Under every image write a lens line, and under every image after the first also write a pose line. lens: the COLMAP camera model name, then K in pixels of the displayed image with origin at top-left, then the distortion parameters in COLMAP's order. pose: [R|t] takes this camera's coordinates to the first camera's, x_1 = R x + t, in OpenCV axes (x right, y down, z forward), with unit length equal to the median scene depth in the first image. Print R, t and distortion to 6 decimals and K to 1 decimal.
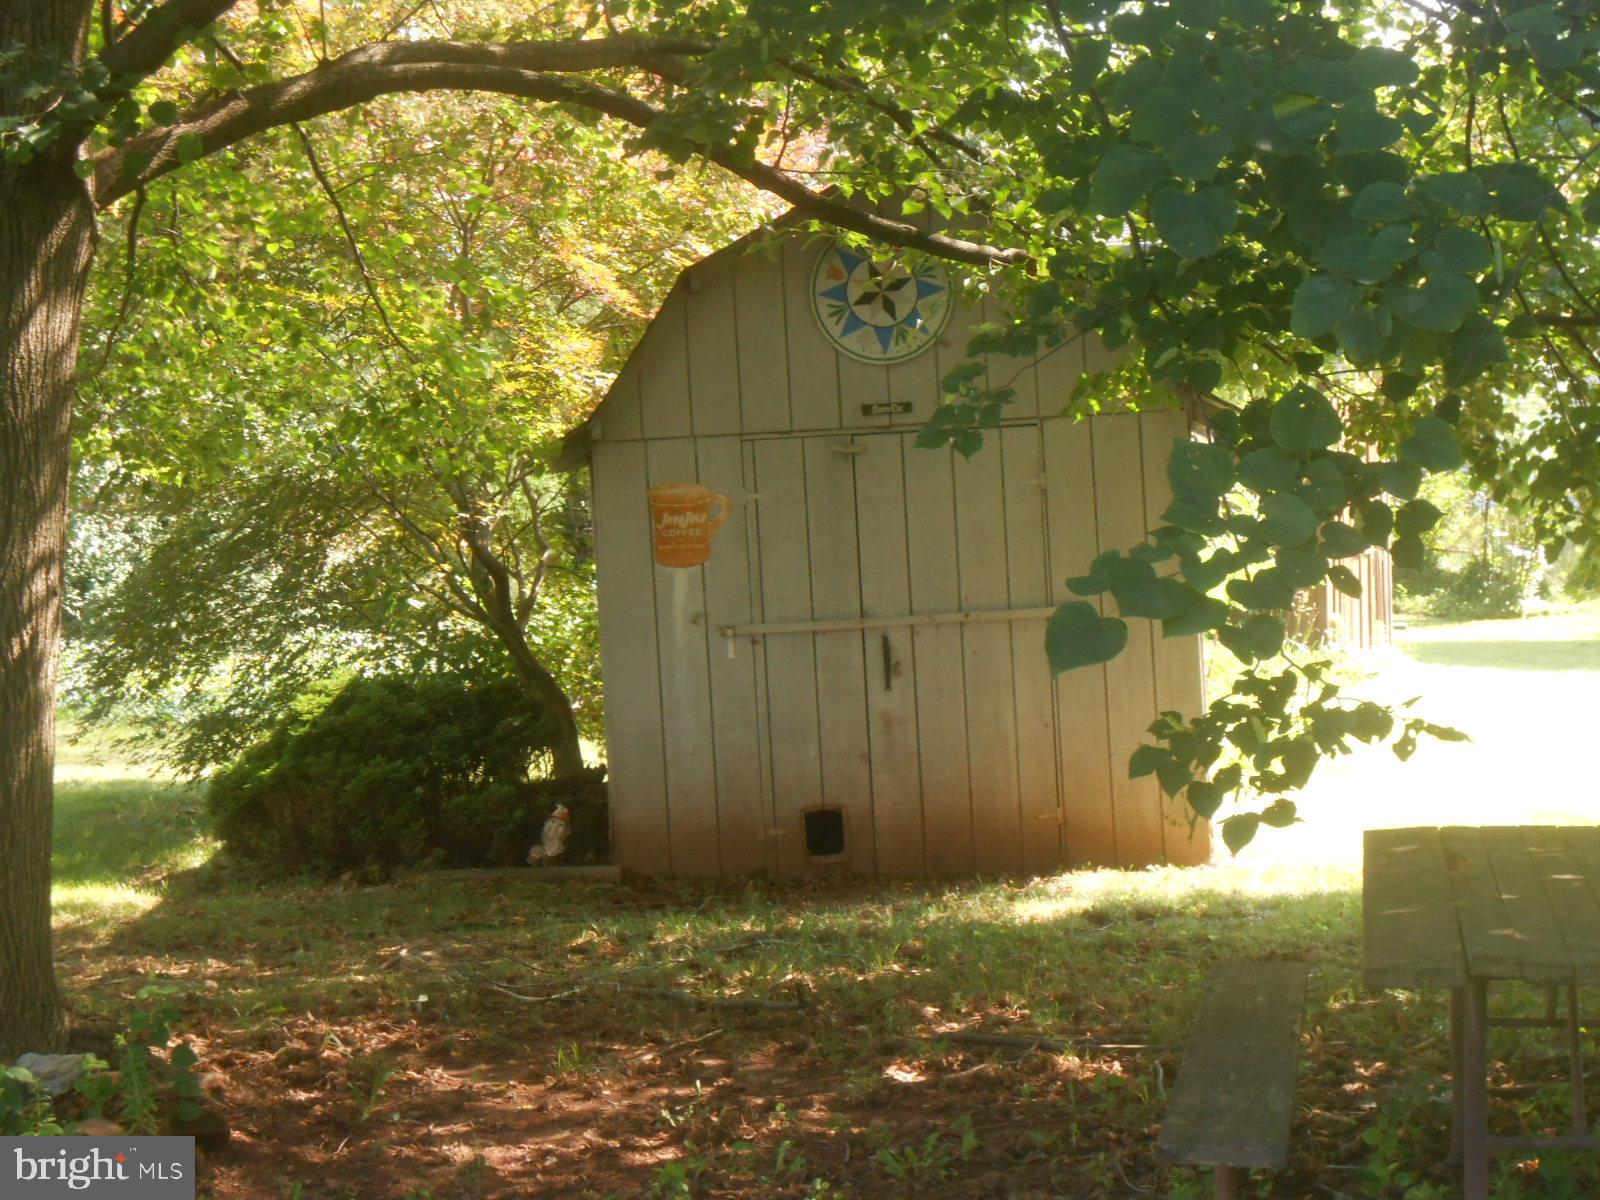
lens RADIAL K [[3349.1, 0, 799.8], [0, 3349.1, 602.1], [0, 0, 1]] dist [0.005841, 0.016492]
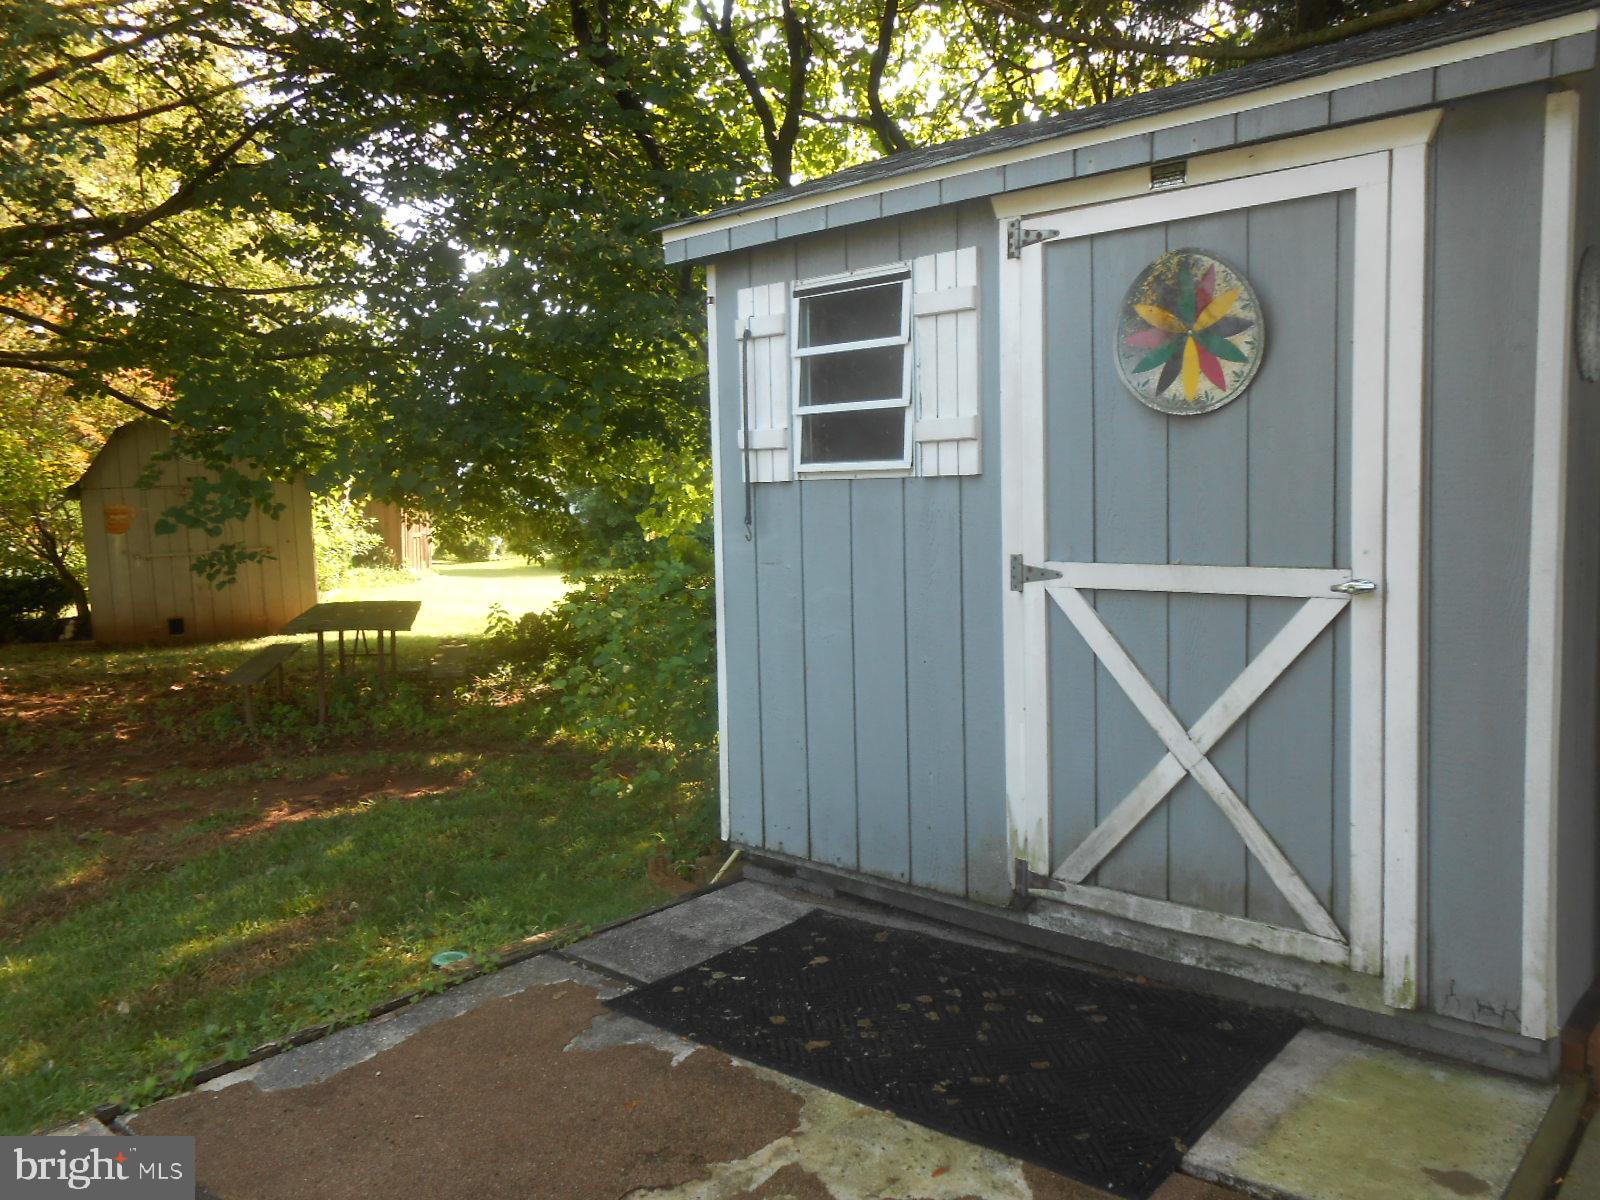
lens RADIAL K [[1241.2, 0, 827.0], [0, 1241.2, 599.6], [0, 0, 1]] dist [-0.036108, 0.038828]
pose [[0.899145, -0.020689, 0.437162, 0.048381], [0.006966, 0.999432, 0.032971, 0.015019], [-0.437596, -0.026600, 0.898778, -0.205659]]
